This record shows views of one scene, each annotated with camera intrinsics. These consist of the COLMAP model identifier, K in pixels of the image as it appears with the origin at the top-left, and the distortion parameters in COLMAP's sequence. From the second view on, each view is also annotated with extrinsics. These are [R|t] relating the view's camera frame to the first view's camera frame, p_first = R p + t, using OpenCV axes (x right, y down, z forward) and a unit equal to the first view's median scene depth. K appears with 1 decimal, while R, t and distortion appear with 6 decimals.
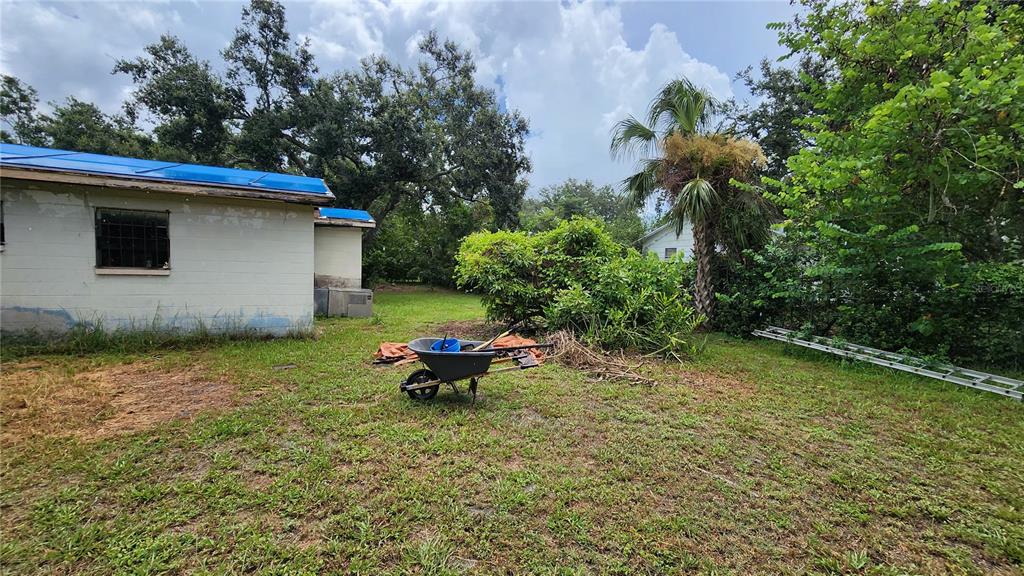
lens RADIAL K [[422.2, 0, 510.6], [0, 422.2, 293.4], [0, 0, 1]] dist [0.001396, 0.000333]
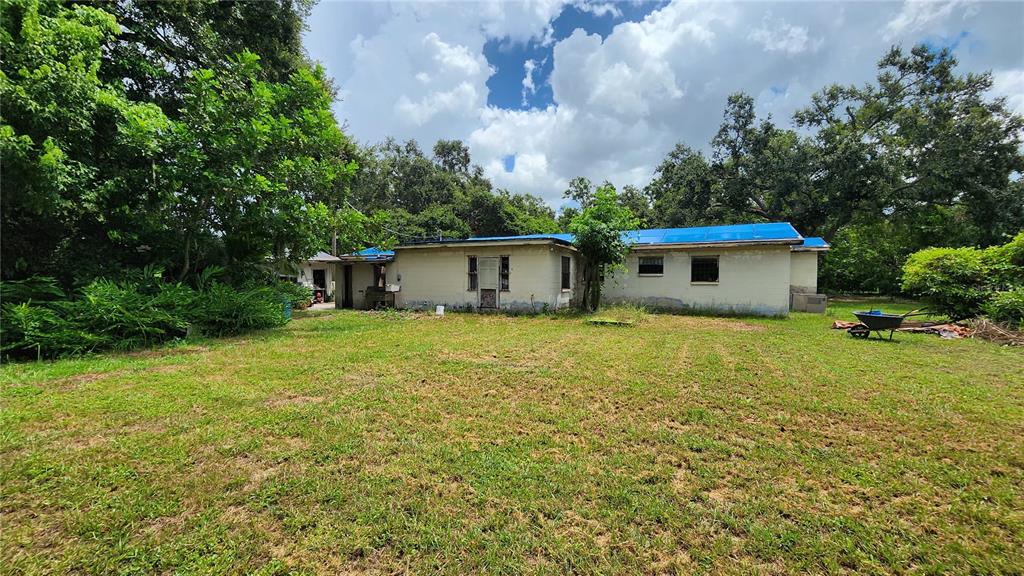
lens RADIAL K [[422.2, 0, 512.1], [0, 422.2, 288.3], [0, 0, 1]] dist [0.001396, 0.000333]
pose [[0.589000, -0.007339, -0.808099, 0.272635], [-0.029512, 0.999096, -0.030584, 0.062798], [0.807594, 0.041862, 0.588252, -0.952441]]
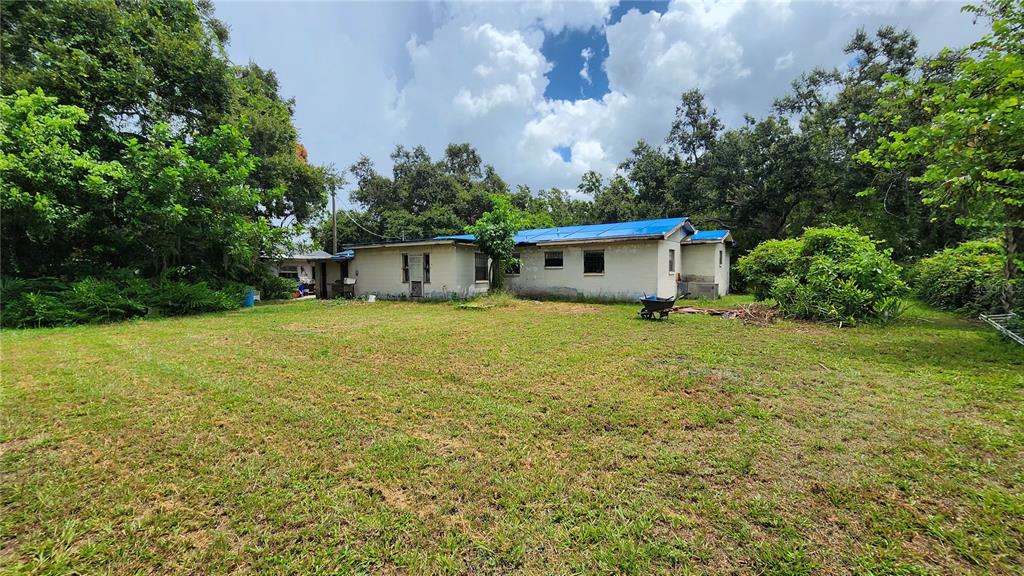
lens RADIAL K [[422.2, 0, 511.6], [0, 422.2, 288.2], [0, 0, 1]] dist [0.001396, 0.000333]
pose [[0.471397, 0.002922, -0.881916, 0.940127], [-0.023248, 0.999688, -0.009114, 0.057676], [0.881615, 0.024799, 0.471318, -0.540011]]
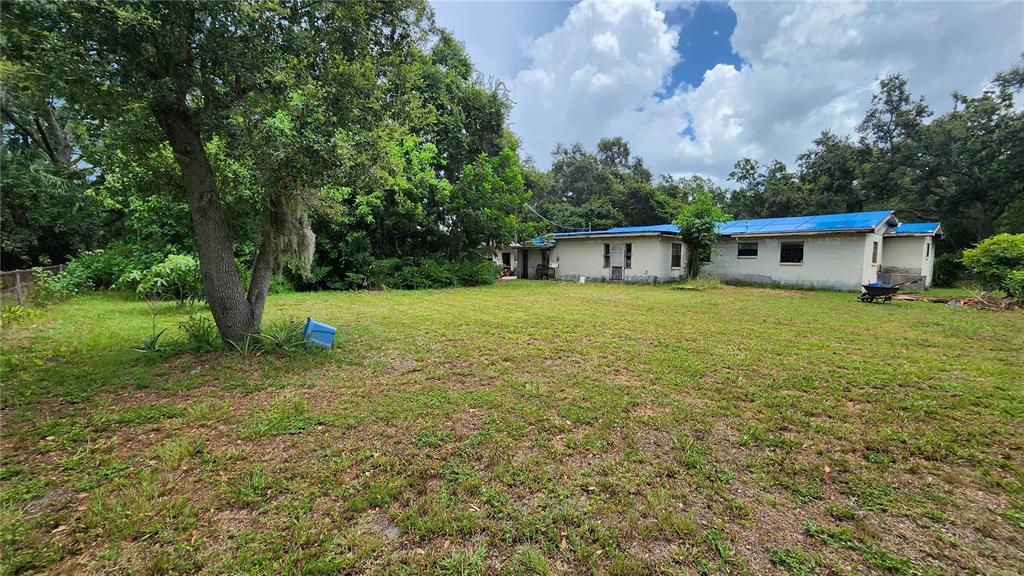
lens RADIAL K [[422.2, 0, 514.3], [0, 422.2, 288.2], [0, 0, 1]] dist [0.001396, 0.000333]
pose [[0.232273, 0.040386, -0.971812, 1.180532], [-0.054710, 0.998098, 0.028402, 0.109977], [0.971111, 0.046571, 0.234041, -1.197276]]
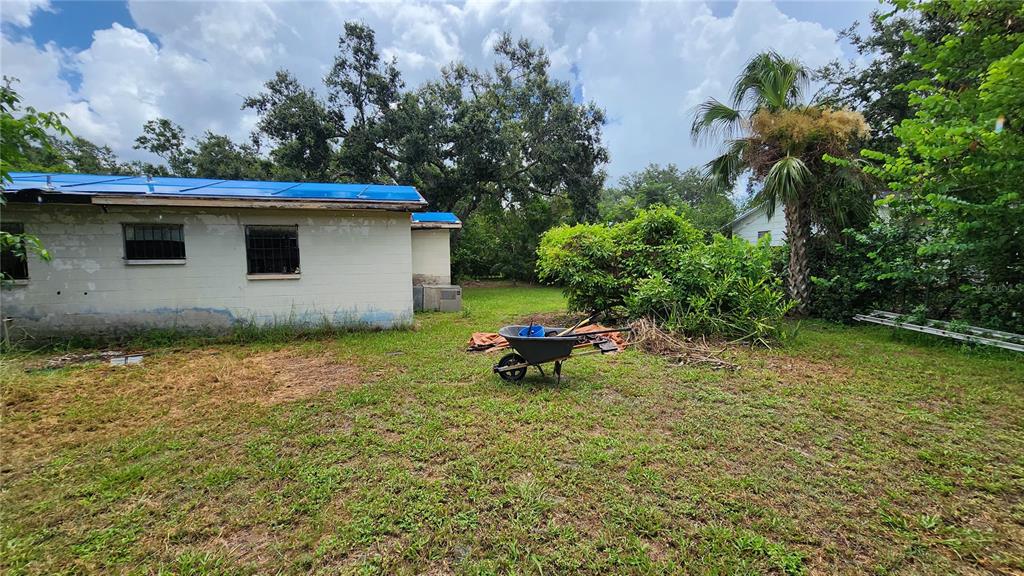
lens RADIAL K [[422.2, 0, 514.6], [0, 422.2, 296.5], [0, 0, 1]] dist [0.001396, 0.000333]
pose [[0.983040, -0.028483, -0.181166, 0.003298], [0.032411, 0.999299, 0.018760, 0.004335], [0.180505, -0.024314, 0.983274, -0.054761]]
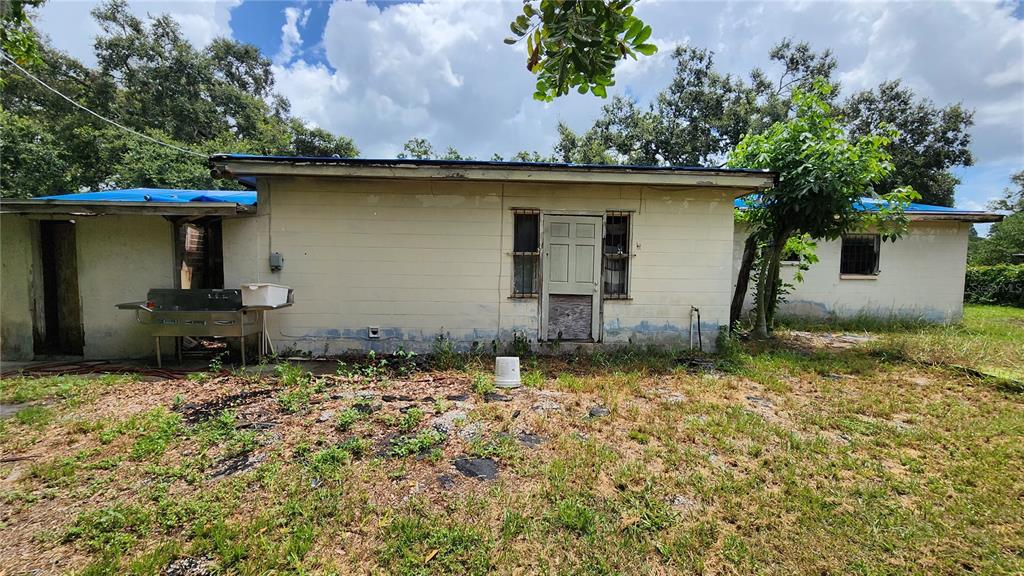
lens RADIAL K [[422.2, 0, 512.8], [0, 422.2, 288.2], [0, 0, 1]] dist [0.001396, 0.000333]
pose [[0.909817, 0.006742, -0.414956, -1.116237], [-0.009180, 0.999950, -0.003881, 0.003234], [0.414909, 0.007340, 0.909833, -0.657106]]
